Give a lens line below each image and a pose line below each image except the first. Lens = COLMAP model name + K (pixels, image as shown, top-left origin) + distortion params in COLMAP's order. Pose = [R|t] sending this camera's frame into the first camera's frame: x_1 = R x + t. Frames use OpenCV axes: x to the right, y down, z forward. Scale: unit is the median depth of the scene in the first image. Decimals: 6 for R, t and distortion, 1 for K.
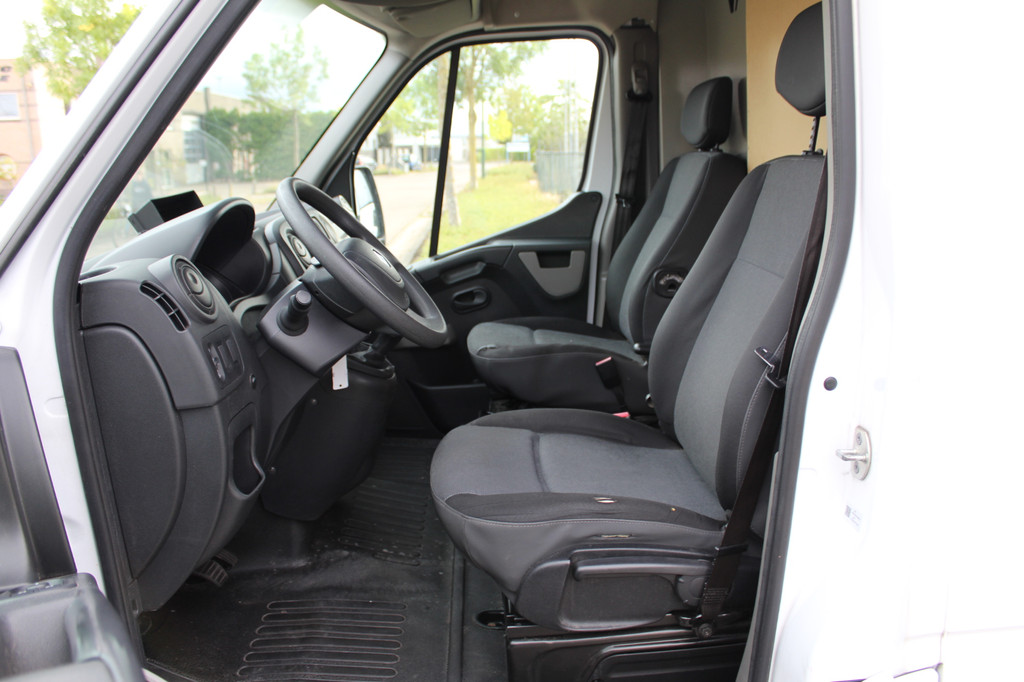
lens RADIAL K [[855.6, 0, 517.7], [0, 855.6, 346.2], [0, 0, 1]] dist [-0.162174, 0.148461]
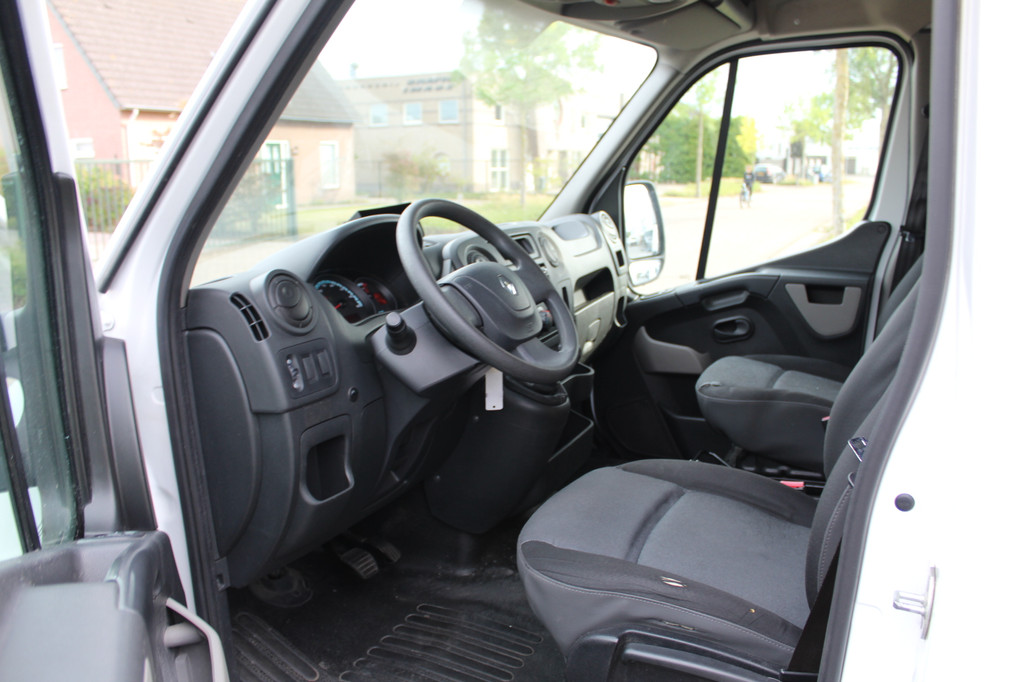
lens RADIAL K [[855.6, 0, 517.7], [0, 855.6, 346.2], [0, 0, 1]] dist [-0.162174, 0.148461]
pose [[0.886615, 0.108760, -0.449538, 0.228422], [-0.112010, 0.993517, 0.019453, -0.041460], [0.448739, 0.033106, 0.893049, 0.102673]]
